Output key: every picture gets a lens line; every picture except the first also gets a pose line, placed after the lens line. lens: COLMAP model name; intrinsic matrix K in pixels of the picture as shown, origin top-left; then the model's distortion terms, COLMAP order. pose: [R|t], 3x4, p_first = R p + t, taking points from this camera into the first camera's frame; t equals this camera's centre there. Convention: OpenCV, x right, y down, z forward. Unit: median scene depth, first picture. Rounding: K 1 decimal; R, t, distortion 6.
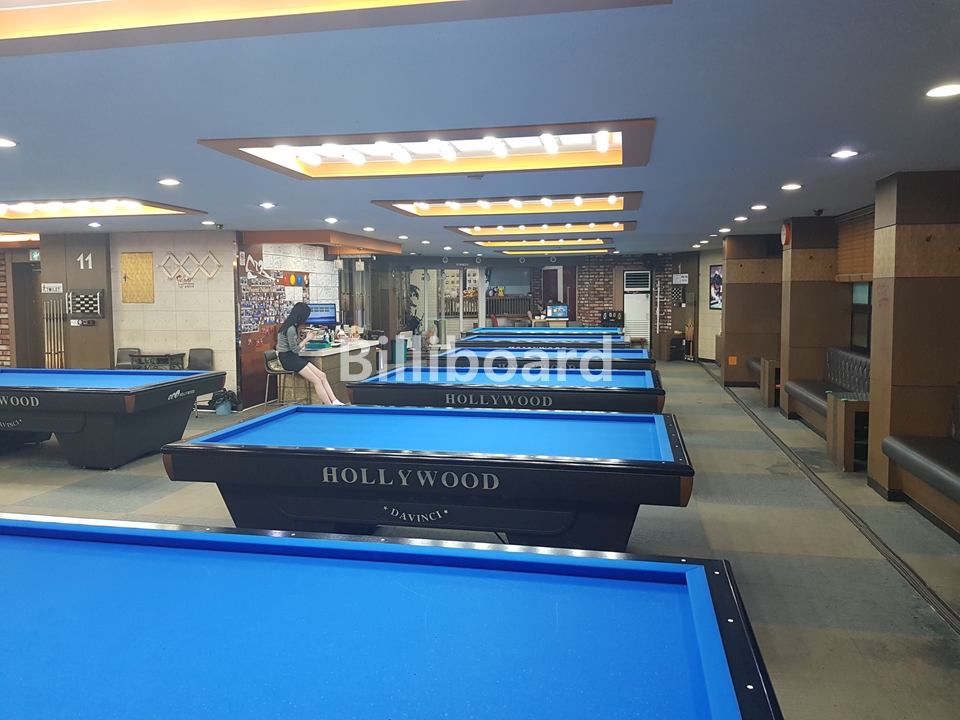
lens RADIAL K [[742.2, 0, 477.3], [0, 742.2, 338.4], [0, 0, 1]] dist [0.080503, -0.147939]
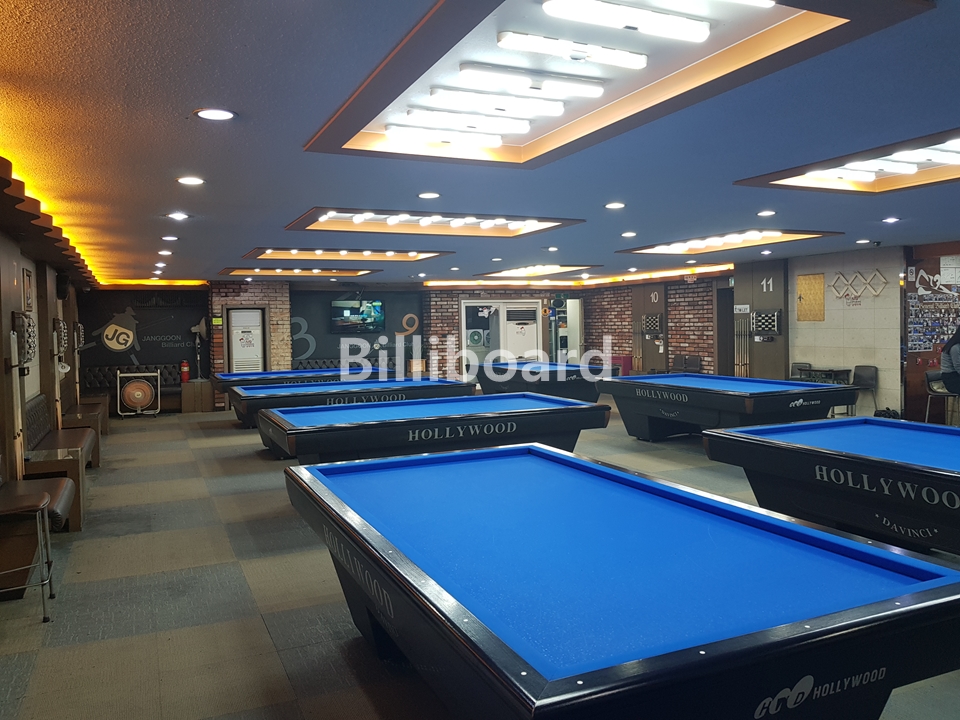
lens RADIAL K [[742.2, 0, 477.3], [0, 742.2, 338.4], [0, 0, 1]] dist [0.080503, -0.147939]
pose [[0.582438, 0.010460, -0.812808, 0.144470], [-0.034809, 0.999321, -0.012083, 0.007150], [0.812129, 0.035331, 0.582407, -0.014116]]
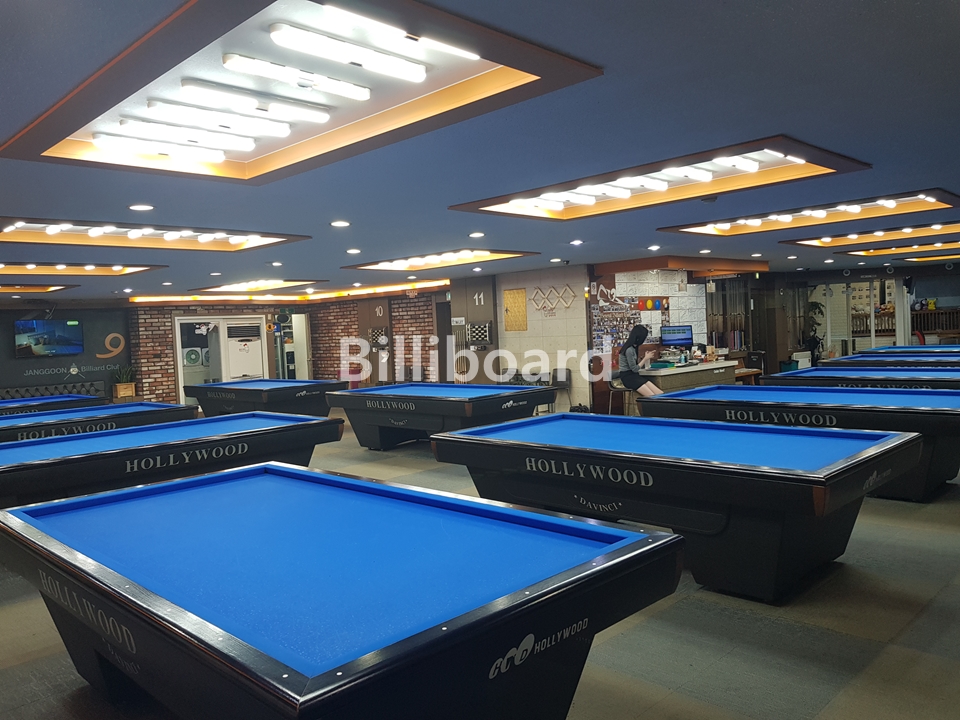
lens RADIAL K [[742.2, 0, 477.3], [0, 742.2, 338.4], [0, 0, 1]] dist [0.080503, -0.147939]
pose [[0.834818, -0.025541, -0.549934, 0.152284], [0.007522, 0.999359, -0.034996, 0.006361], [0.550475, 0.025079, 0.834475, -0.030024]]
